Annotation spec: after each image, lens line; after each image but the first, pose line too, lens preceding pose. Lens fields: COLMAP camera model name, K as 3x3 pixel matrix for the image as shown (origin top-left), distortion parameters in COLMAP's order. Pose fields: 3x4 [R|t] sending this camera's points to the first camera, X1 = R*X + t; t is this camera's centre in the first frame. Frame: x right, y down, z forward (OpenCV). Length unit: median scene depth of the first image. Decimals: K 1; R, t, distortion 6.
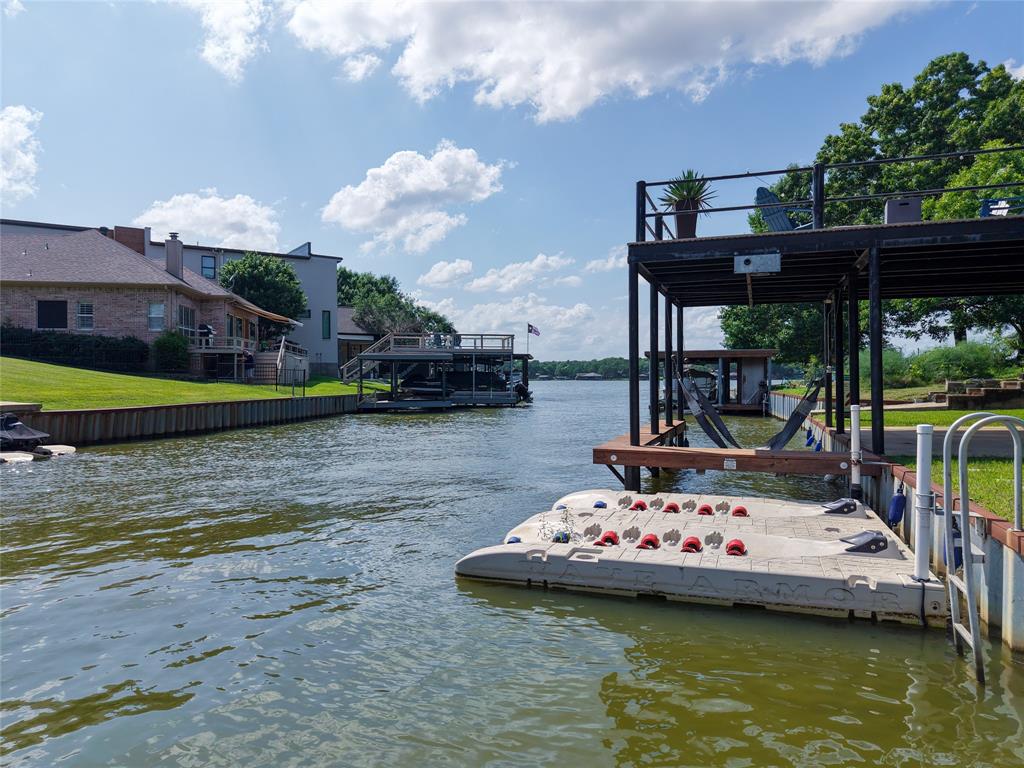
lens RADIAL K [[696.5, 0, 512.0], [0, 696.5, 384.0], [0, 0, 1]] dist [0.030413, -0.003011]
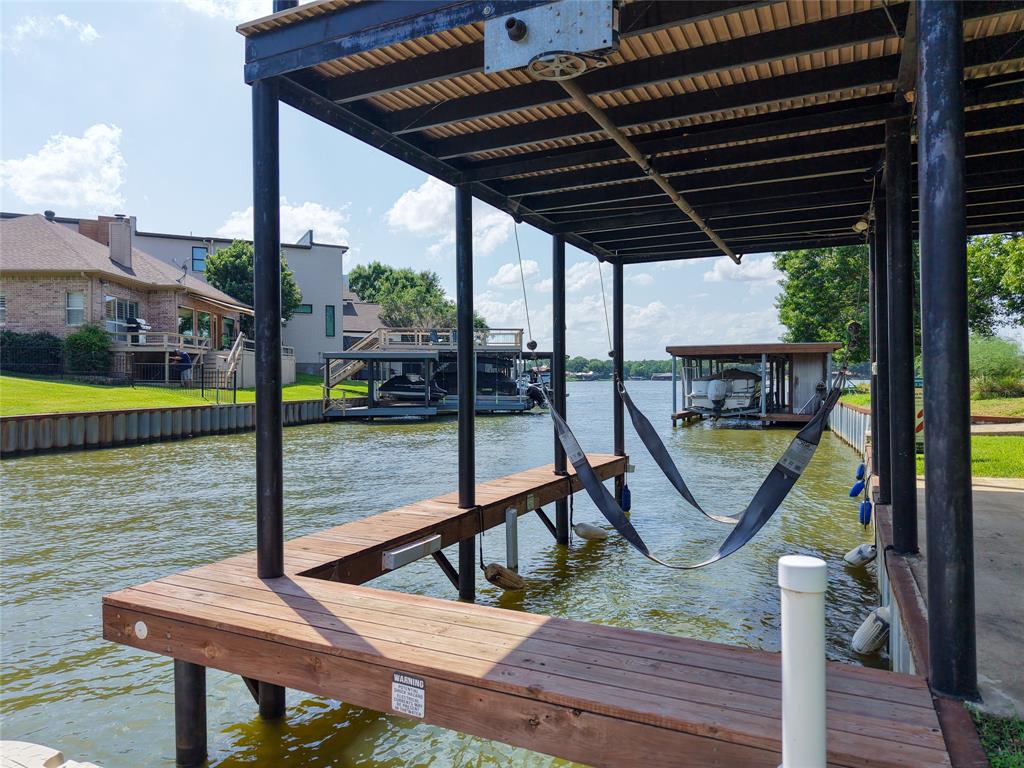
lens RADIAL K [[696.5, 0, 512.0], [0, 696.5, 384.0], [0, 0, 1]] dist [0.030413, -0.003011]
pose [[0.994089, -0.000998, -0.108567, 0.098232], [0.000927, 0.999999, -0.000704, -0.003574], [0.108568, 0.000599, 0.994089, 0.184486]]
